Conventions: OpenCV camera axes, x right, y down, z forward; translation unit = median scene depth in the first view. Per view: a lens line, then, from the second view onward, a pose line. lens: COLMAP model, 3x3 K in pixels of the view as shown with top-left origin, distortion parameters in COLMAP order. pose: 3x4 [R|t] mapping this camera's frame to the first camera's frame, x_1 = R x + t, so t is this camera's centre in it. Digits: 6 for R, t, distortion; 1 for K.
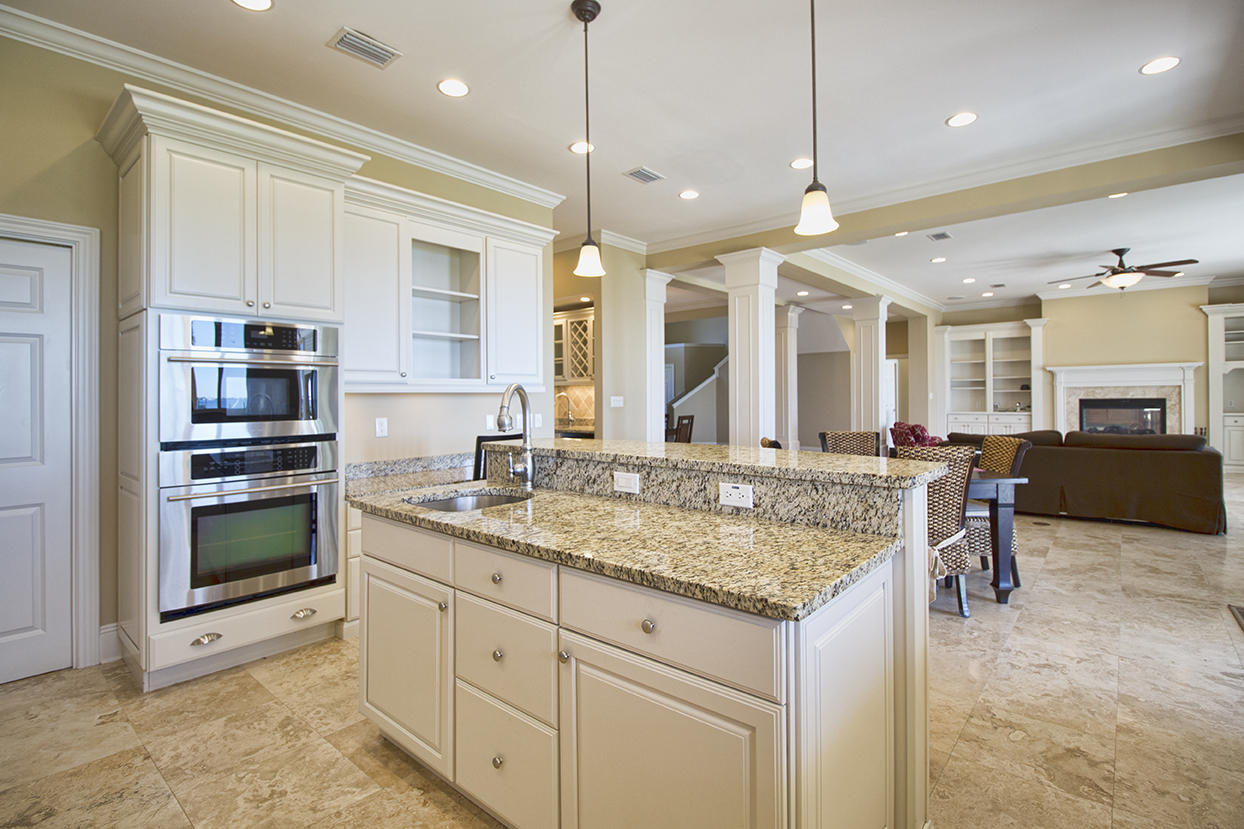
lens RADIAL K [[582.9, 0, 638.5], [0, 582.9, 386.7], [0, 0, 1]] dist [-0.013052, -0.005109]
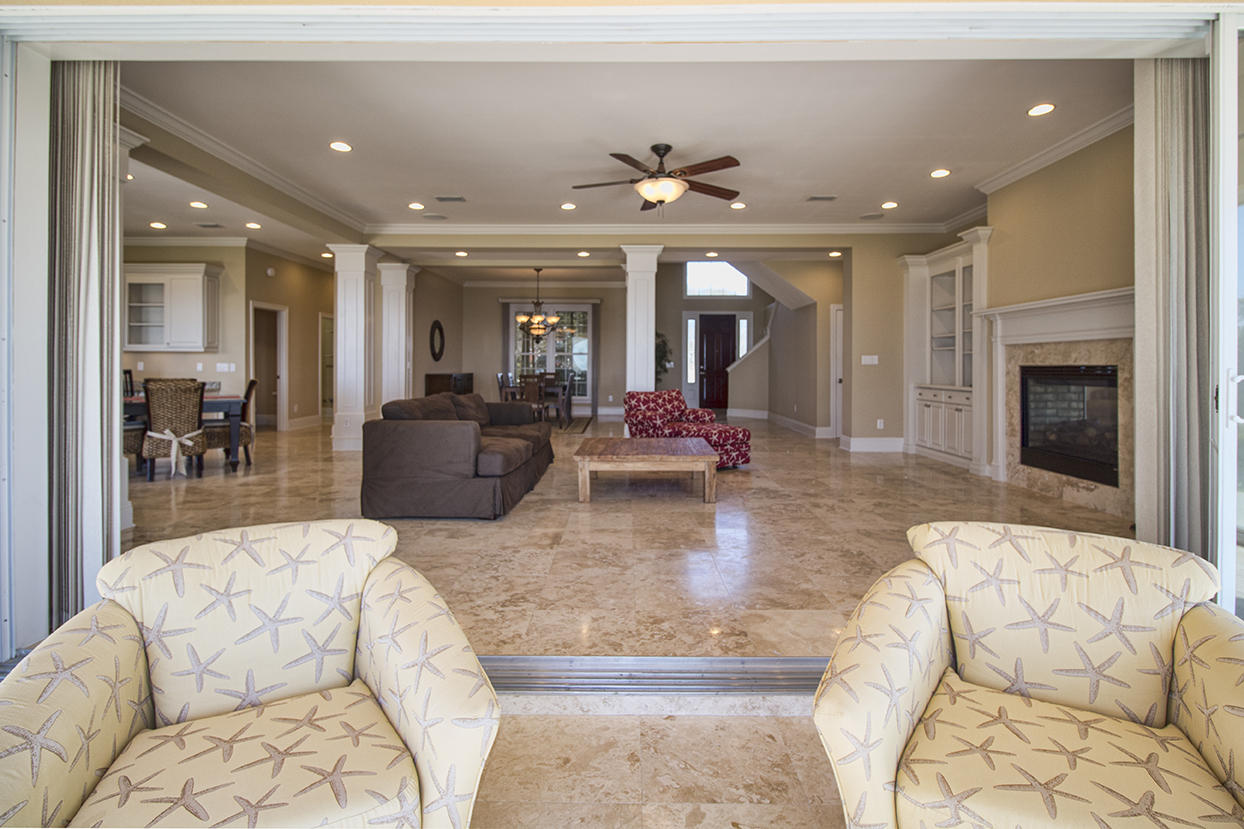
lens RADIAL K [[582.9, 0, 627.4], [0, 582.9, 337.0], [0, 0, 1]] dist [-0.013052, -0.005109]
pose [[0.655911, -0.024168, -0.754451, 0.927179], [0.003041, 0.999564, -0.029376, 0.008816], [0.754832, 0.016973, 0.655698, 0.351493]]
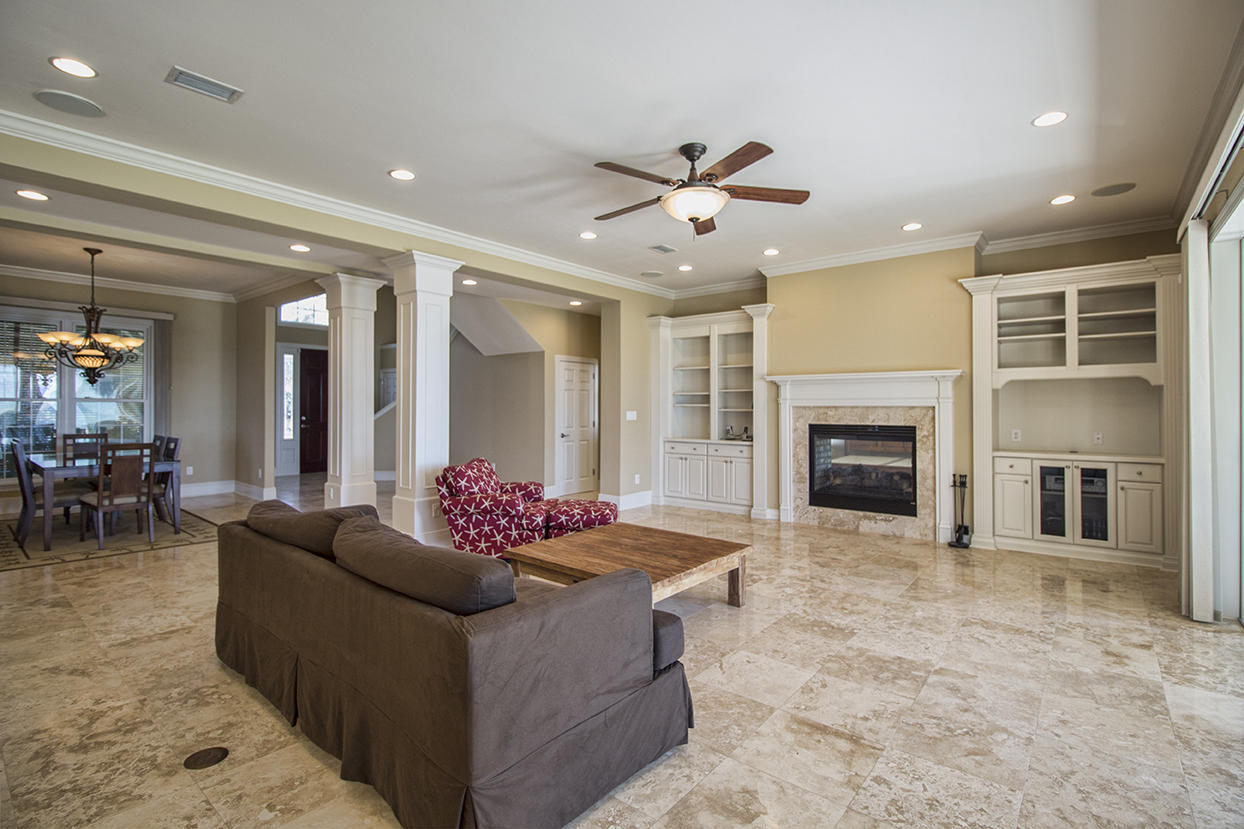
lens RADIAL K [[582.9, 0, 620.9], [0, 582.9, 372.0], [0, 0, 1]] dist [-0.013052, -0.005109]
pose [[0.999596, 0.016276, 0.023291, 0.525036], [-0.015217, 0.998874, -0.044925, -0.005208], [-0.023996, 0.044552, 0.998719, 0.328458]]
